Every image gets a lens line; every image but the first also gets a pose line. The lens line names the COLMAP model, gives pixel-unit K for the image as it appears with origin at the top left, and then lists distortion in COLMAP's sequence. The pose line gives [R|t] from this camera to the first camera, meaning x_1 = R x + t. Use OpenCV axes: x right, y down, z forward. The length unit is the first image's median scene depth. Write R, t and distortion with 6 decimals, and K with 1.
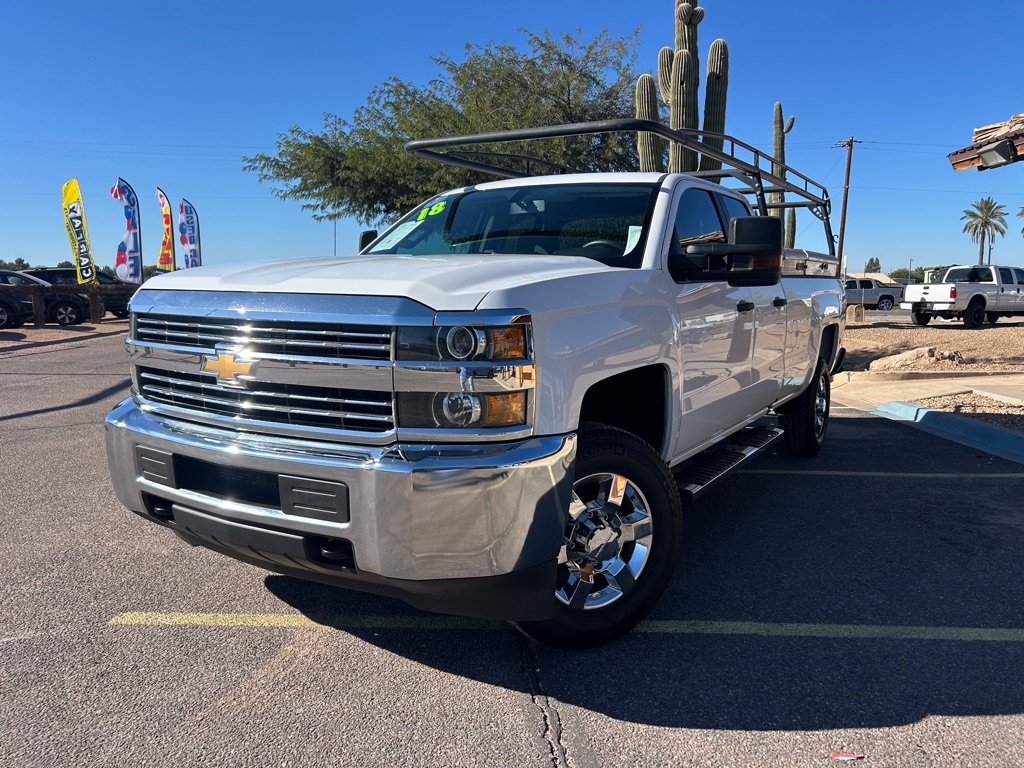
lens RADIAL K [[779.5, 0, 512.0], [0, 779.5, 384.0], [0, 0, 1]] dist [0.007808, -0.002483]
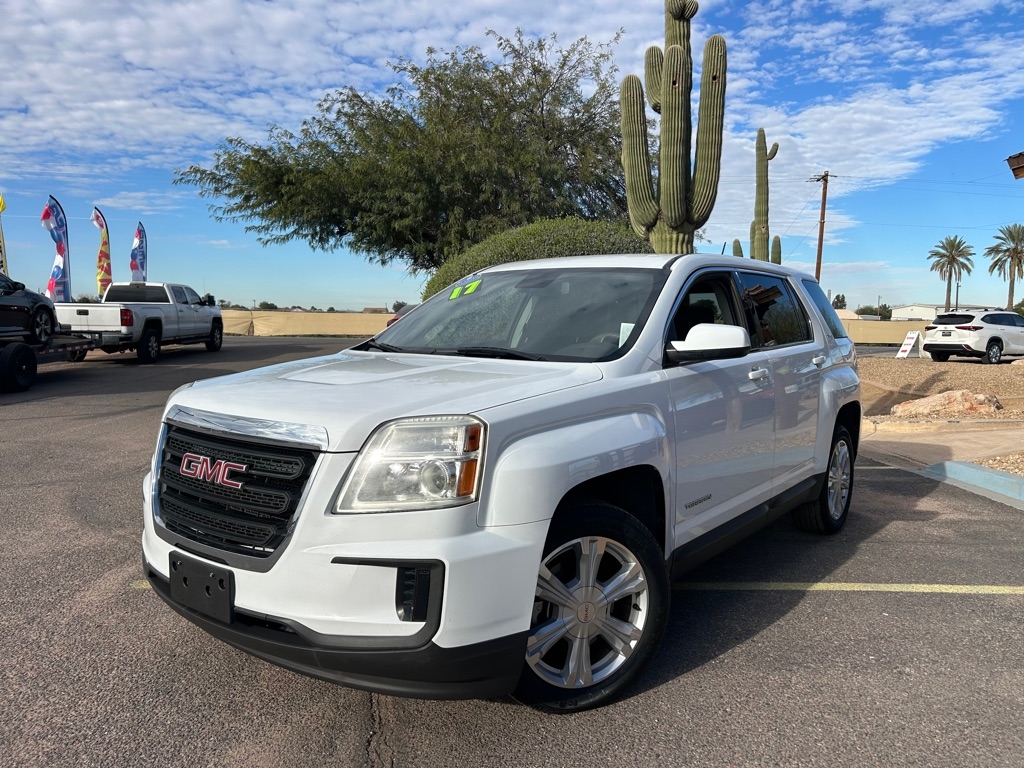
lens RADIAL K [[772.5, 0, 513.1], [0, 772.5, 388.9], [0, 0, 1]] dist [0.007131, -0.008199]
pose [[0.999291, 0.003848, 0.037464, 0.006483], [-0.002489, 0.999340, -0.036251, -0.011548], [-0.037579, 0.036132, 0.998640, 0.118428]]
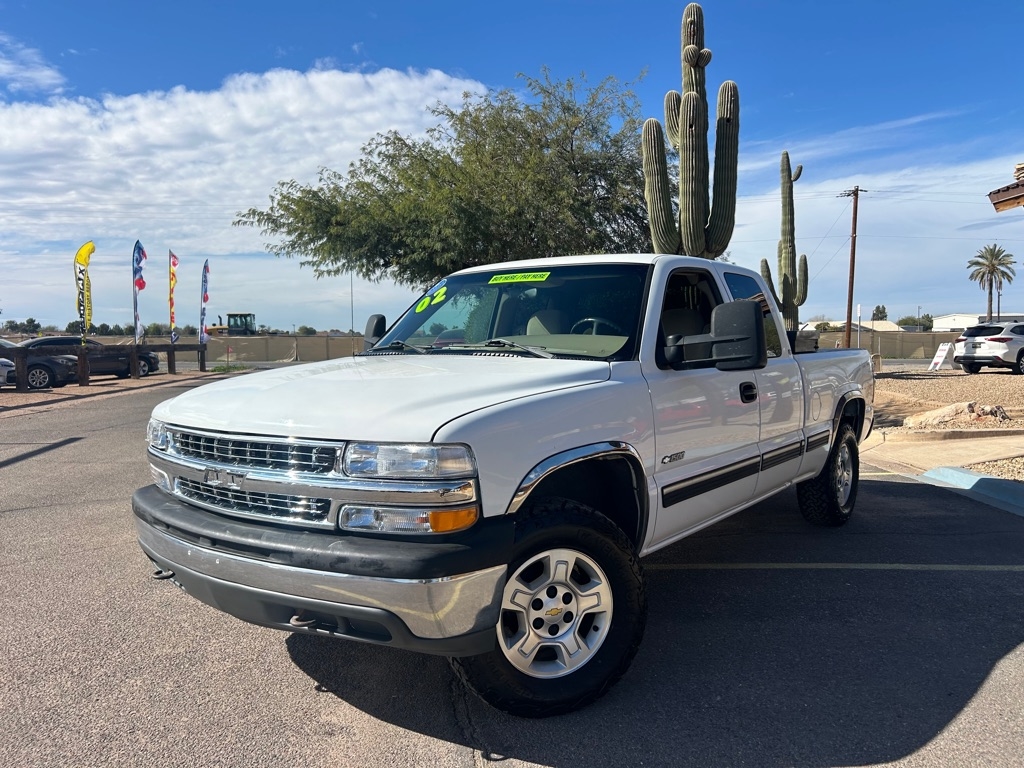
lens RADIAL K [[776.4, 0, 520.3], [0, 776.4, 386.7], [0, 0, 1]] dist [0.009234, 0.002653]
pose [[0.999894, -0.014548, -0.001058, 0.005472], [0.014452, 0.997890, -0.063297, -0.010283], [0.001977, 0.063275, 0.997994, 0.057867]]
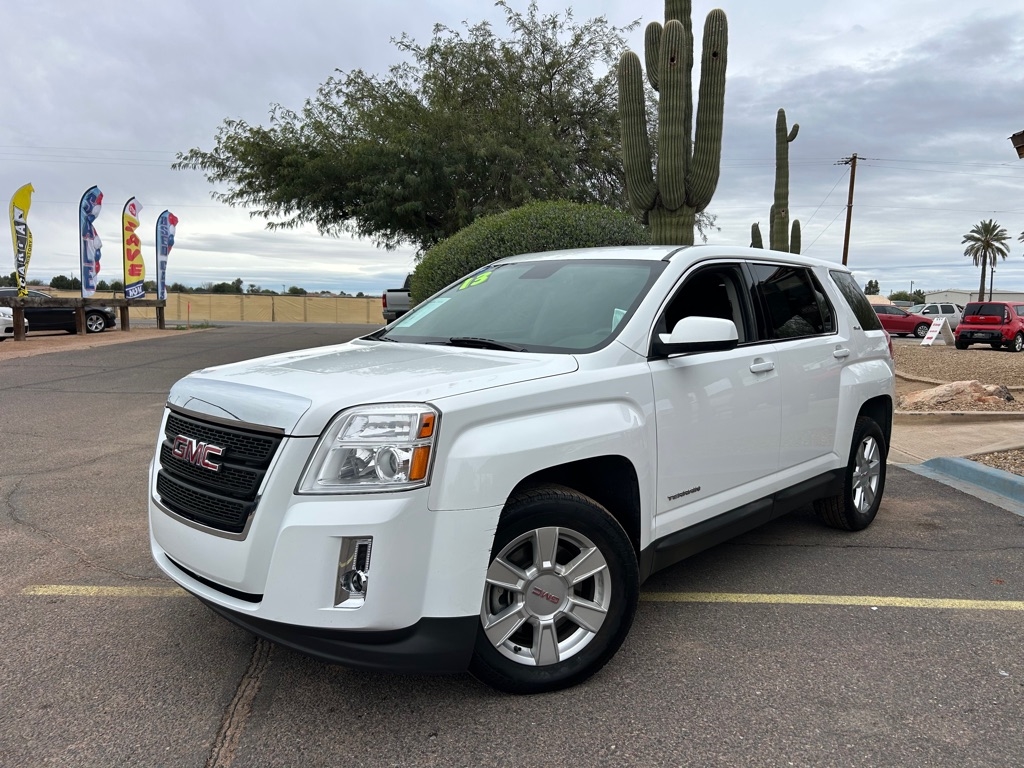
lens RADIAL K [[770.7, 0, 524.8], [0, 770.7, 387.8], [0, 0, 1]] dist [0.007591, -0.001240]
pose [[0.999890, 0.007513, 0.012764, 0.037898], [-0.007279, 0.999807, -0.018239, -0.014830], [-0.012898, 0.018144, 0.999752, 0.134794]]
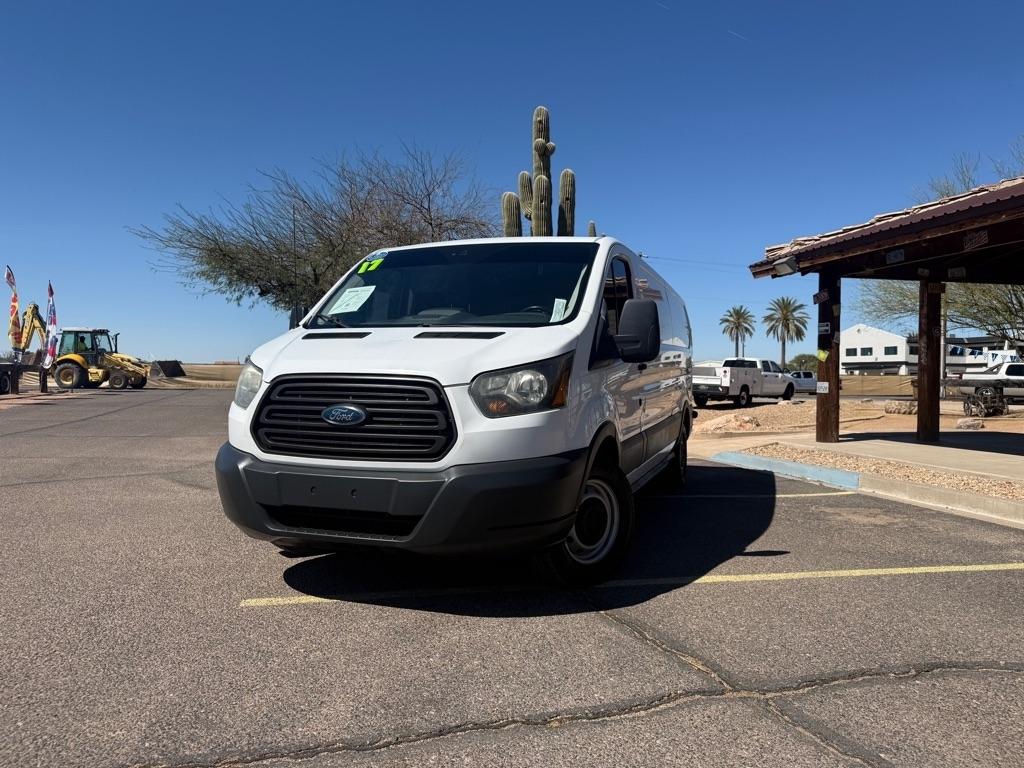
lens RADIAL K [[717.3, 0, 512.0], [0, 717.3, 384.0], [0, 0, 1]] dist [0.064156, 0.000481]
pose [[0.970855, 0.005505, 0.239604, -0.070959], [0.021651, 0.993634, -0.110556, 0.018967], [-0.238687, 0.112521, 0.964556, -0.039406]]
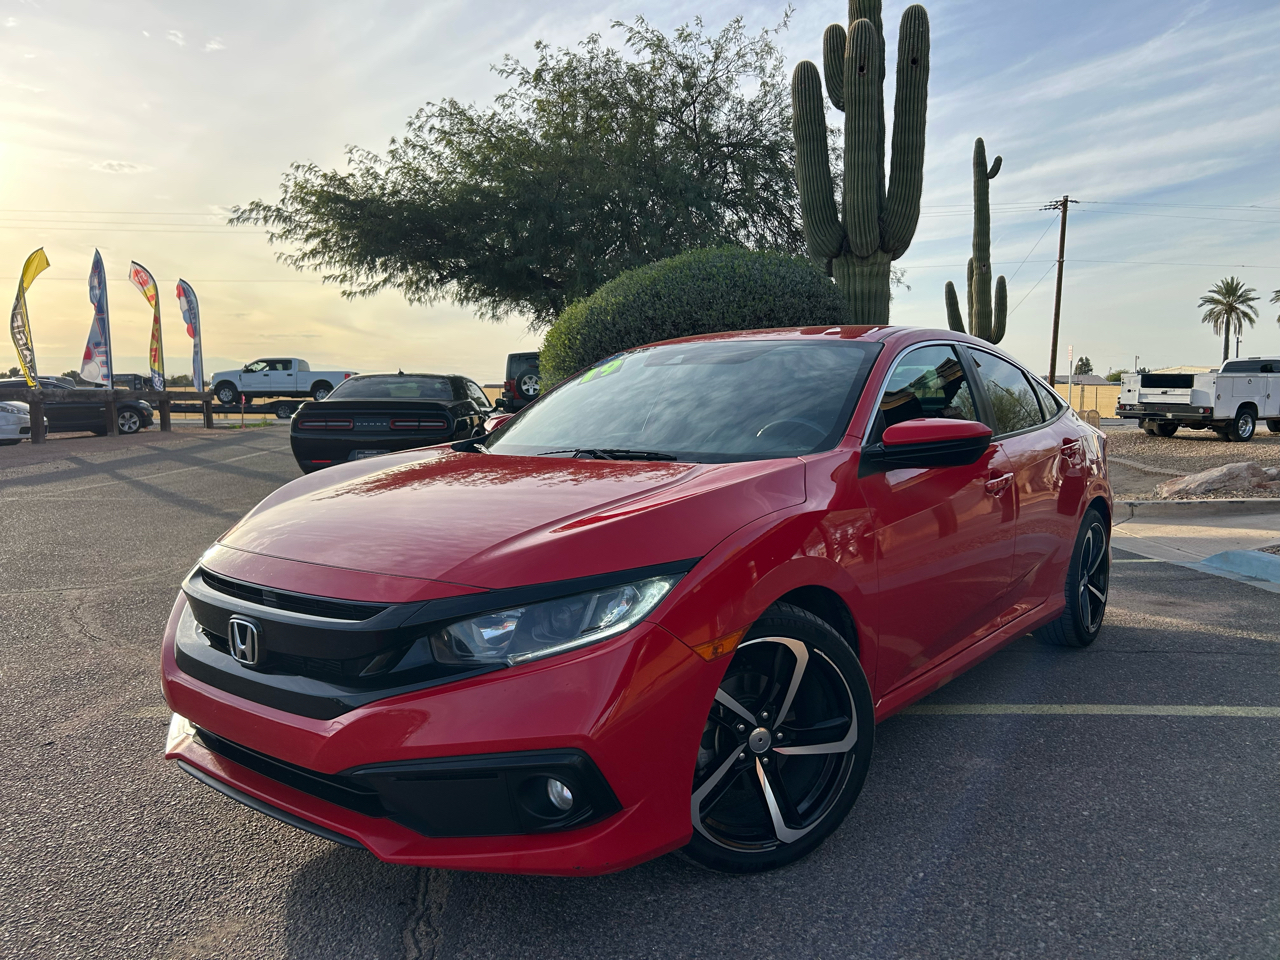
lens RADIAL K [[967.5, 0, 640.6], [0, 967.5, 488.4], [0, 0, 1]] dist [-0.003590, 0.009625]
pose [[0.999926, -0.011210, 0.004707, 0.016198], [0.011354, 0.999429, -0.031822, -0.003590], [-0.004347, 0.031874, 0.999482, 0.136194]]
